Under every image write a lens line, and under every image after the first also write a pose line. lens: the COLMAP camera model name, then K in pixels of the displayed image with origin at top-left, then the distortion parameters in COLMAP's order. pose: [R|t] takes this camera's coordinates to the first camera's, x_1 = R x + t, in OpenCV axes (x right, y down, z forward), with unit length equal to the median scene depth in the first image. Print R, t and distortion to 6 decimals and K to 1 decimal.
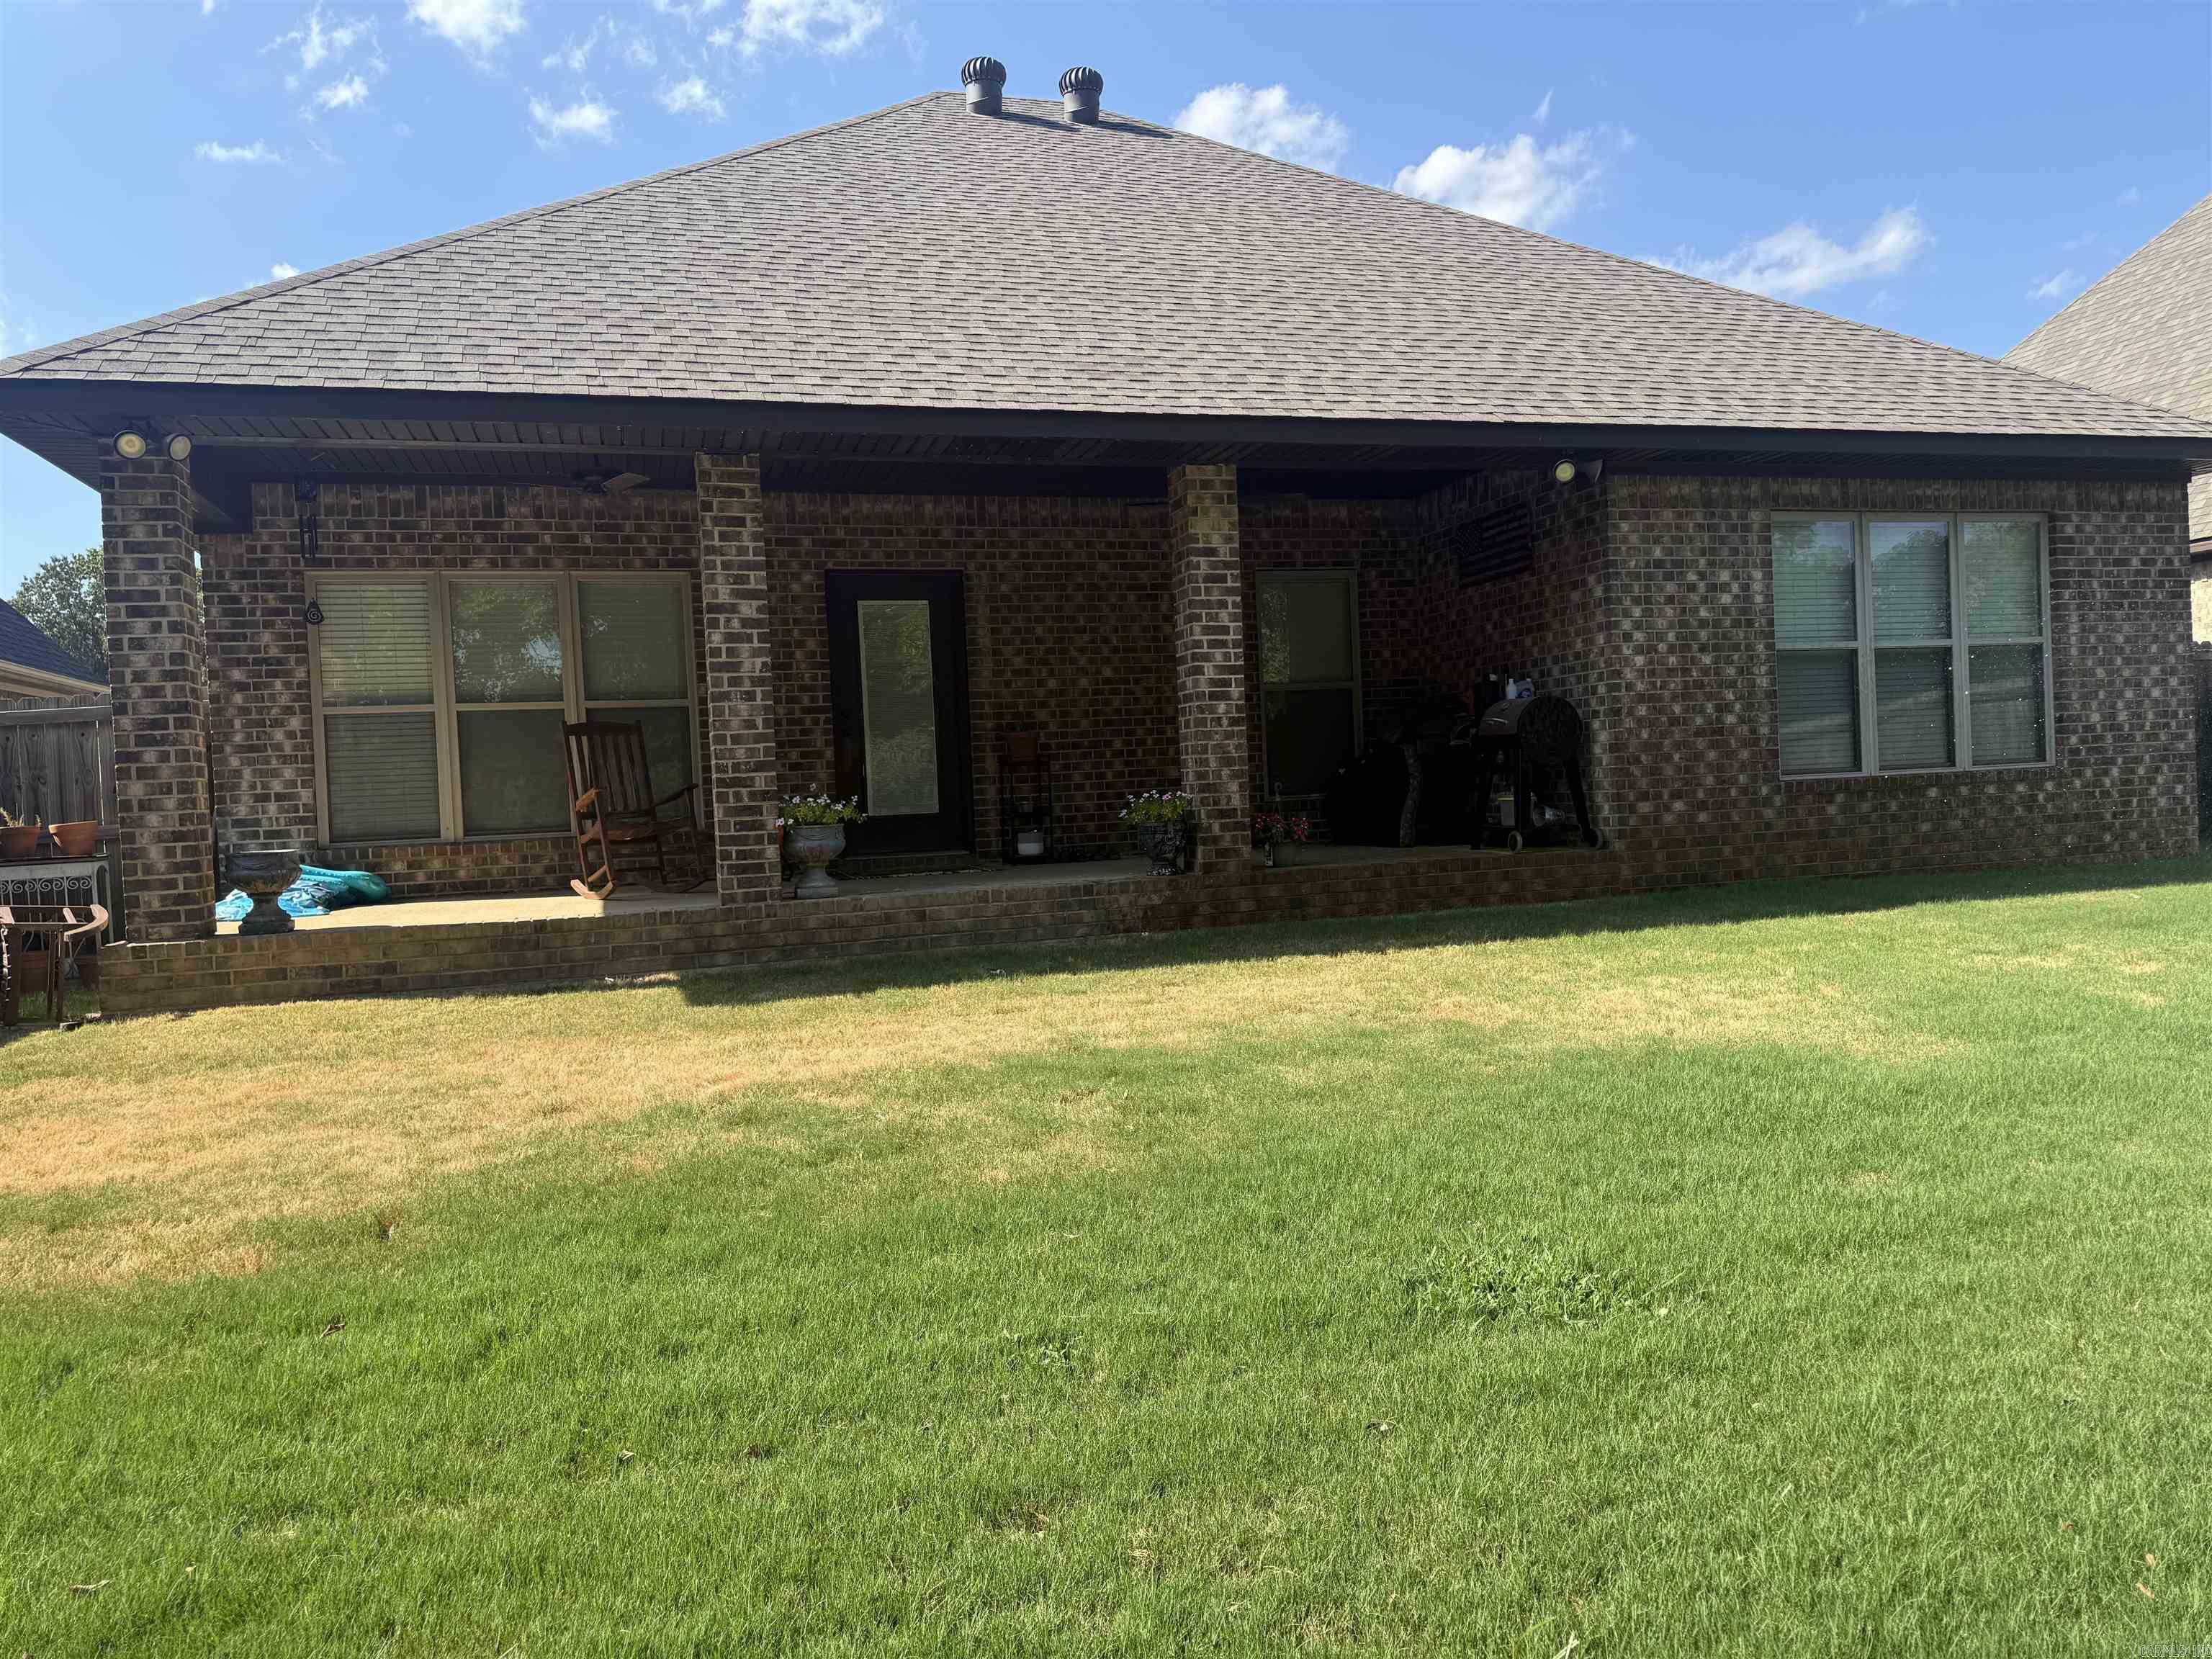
lens RADIAL K [[1529.0, 0, 1114.5], [0, 1529.0, 834.9], [0, 0, 1]] dist [0.147820, -0.193351]
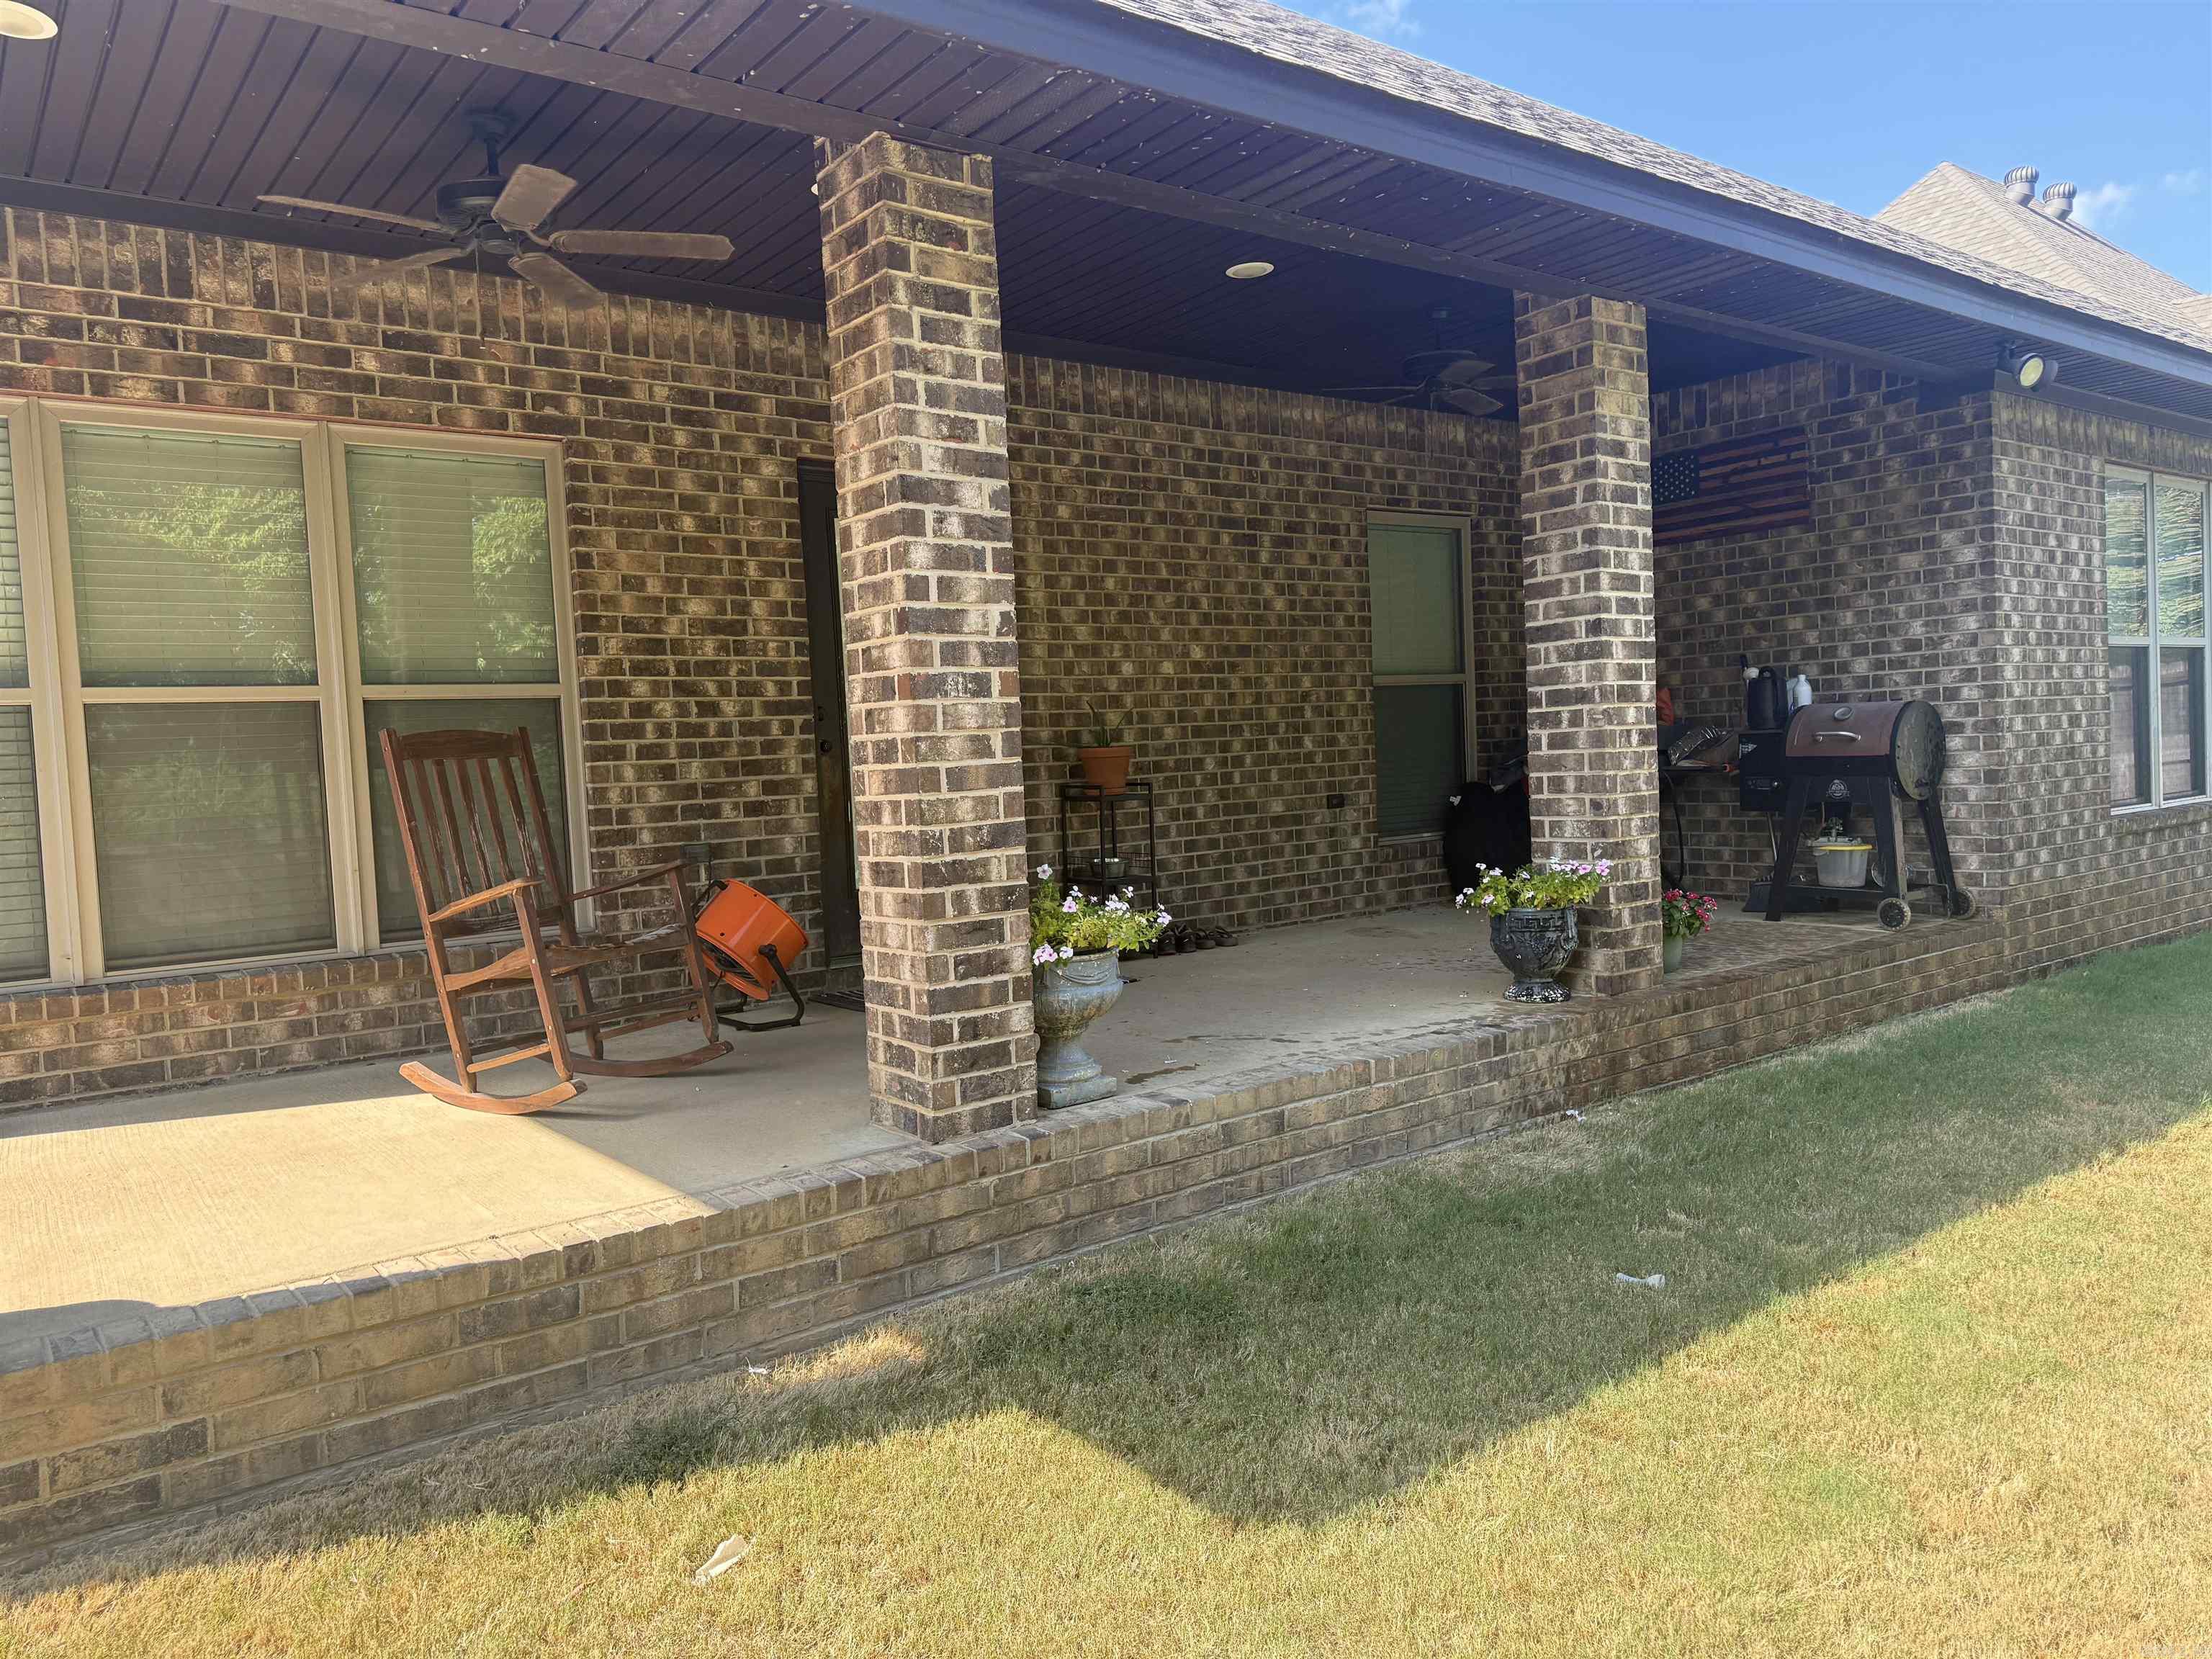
lens RADIAL K [[1534.6, 0, 1102.3], [0, 1534.6, 838.2], [0, 0, 1]] dist [0.156004, -0.290236]
pose [[0.939508, -0.016819, 0.342115, -0.301095], [0.014245, 0.999848, 0.010035, -0.040289], [-0.342232, -0.004554, 0.939605, 0.461356]]
